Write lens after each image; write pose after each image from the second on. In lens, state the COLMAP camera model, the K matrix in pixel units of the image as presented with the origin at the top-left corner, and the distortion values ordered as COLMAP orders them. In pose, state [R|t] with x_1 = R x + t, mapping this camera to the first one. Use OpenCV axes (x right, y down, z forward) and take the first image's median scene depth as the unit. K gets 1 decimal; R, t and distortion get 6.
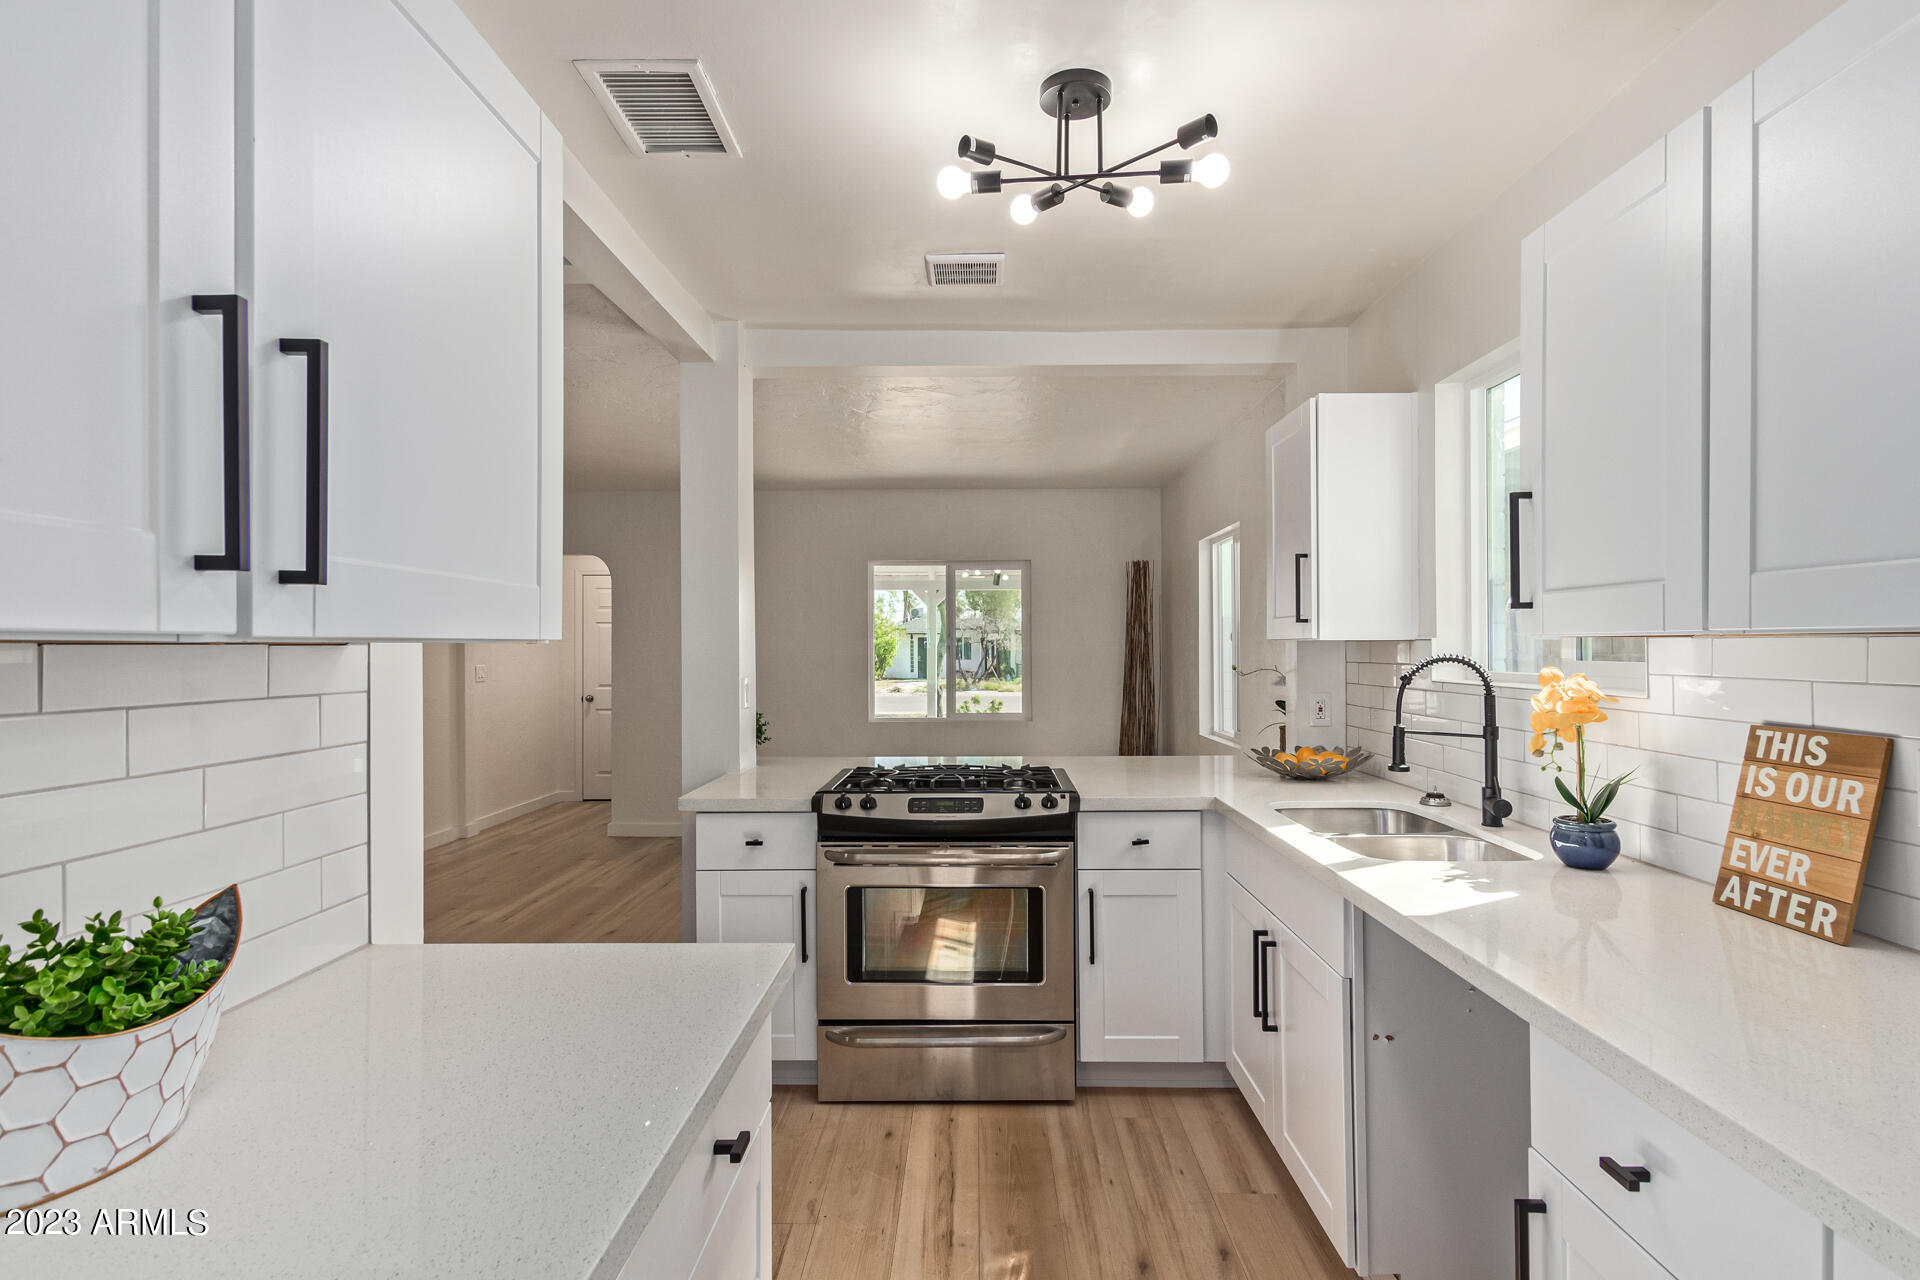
lens RADIAL K [[914.9, 0, 1000.2], [0, 914.9, 639.2], [0, 0, 1]] dist [0.002257, -0.001161]
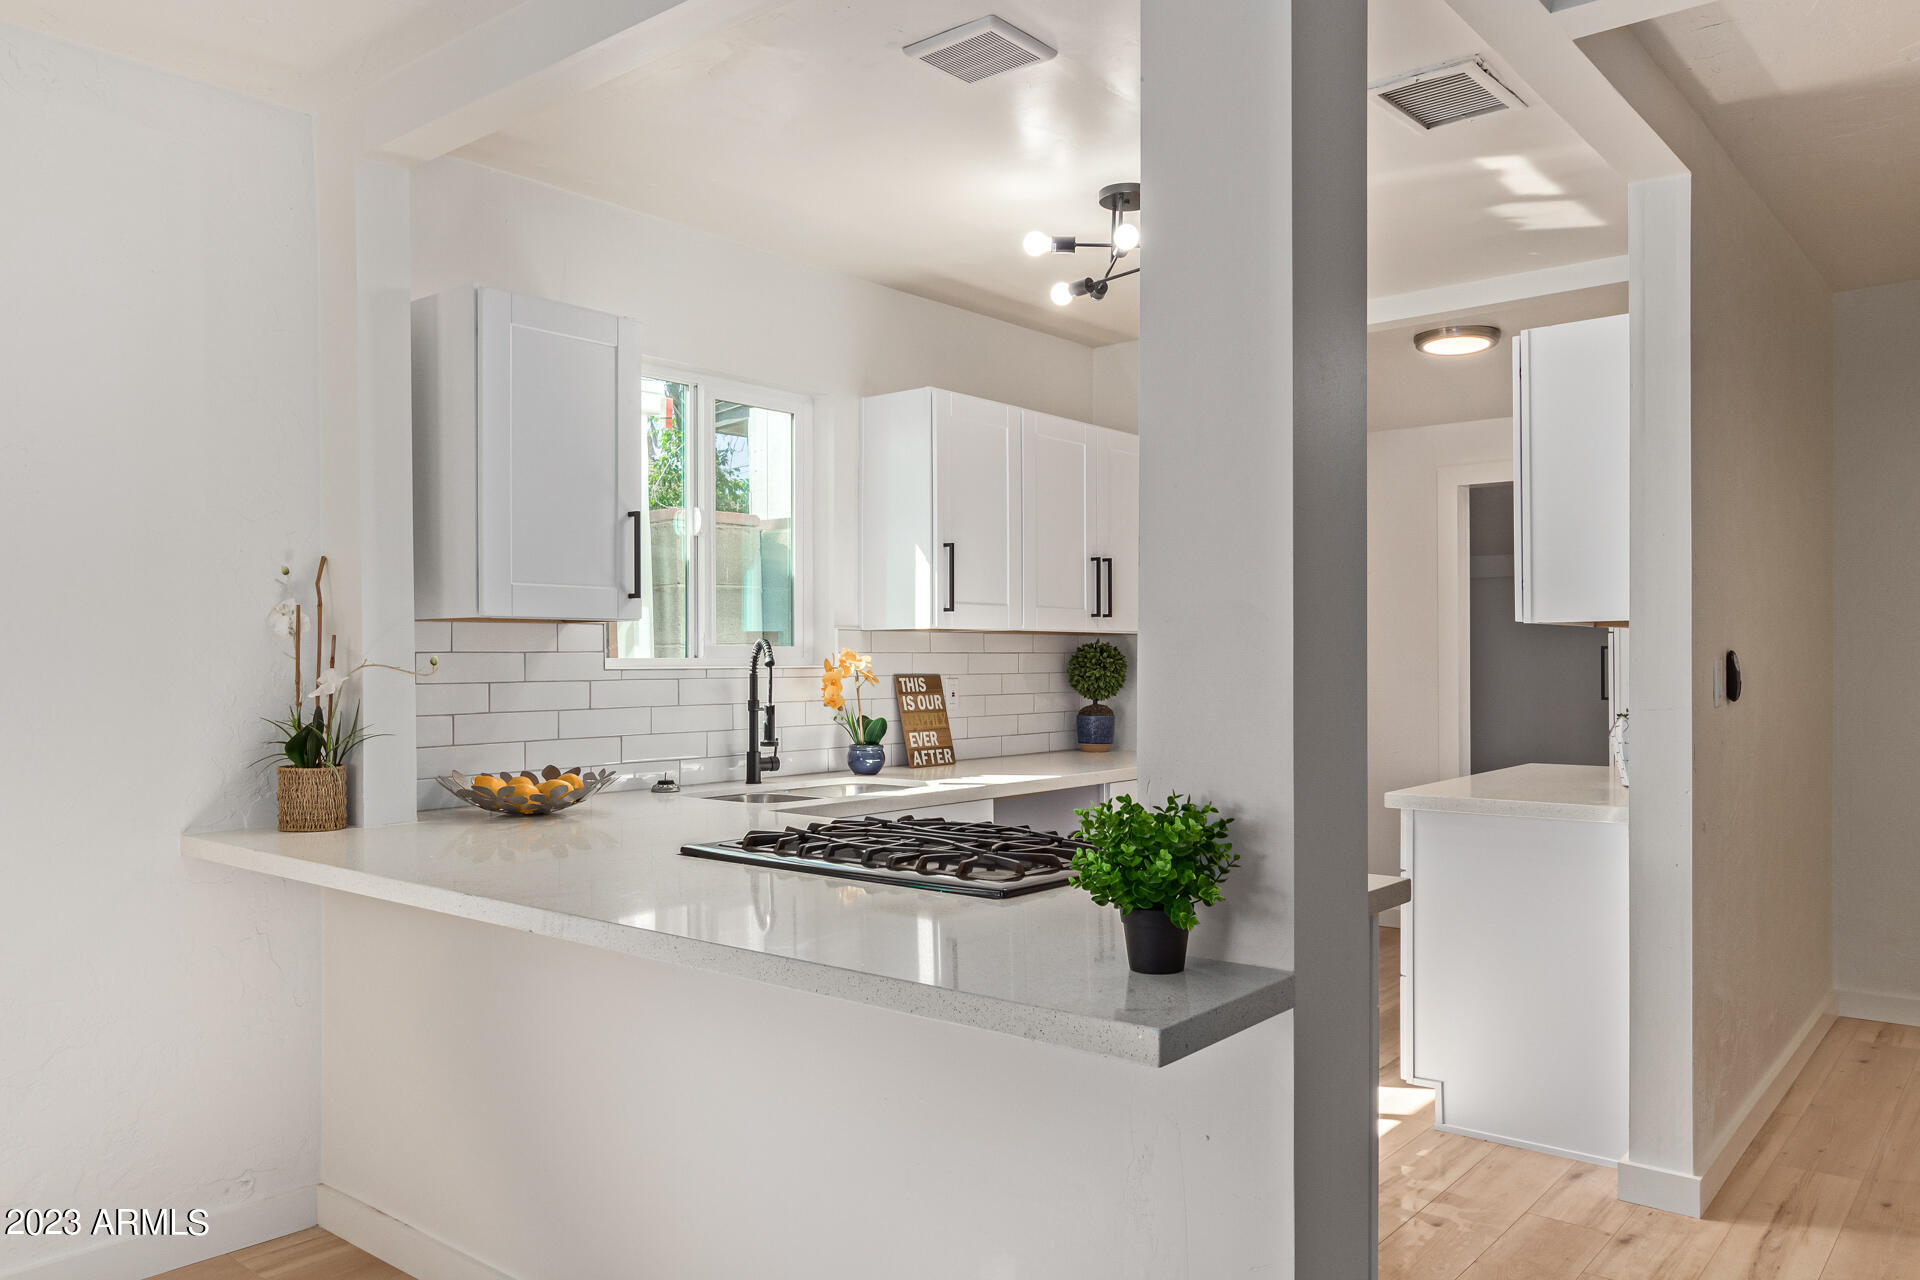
lens RADIAL K [[1390.5, 0, 968.2], [0, 1390.5, 662.9], [0, 0, 1]] dist [-0.002417, 0.002357]
pose [[-0.758382, 0.005788, 0.651785, -1.225606], [0.003588, 0.999982, -0.004705, 0.080160], [-0.651800, -0.001230, -0.758390, 3.153588]]
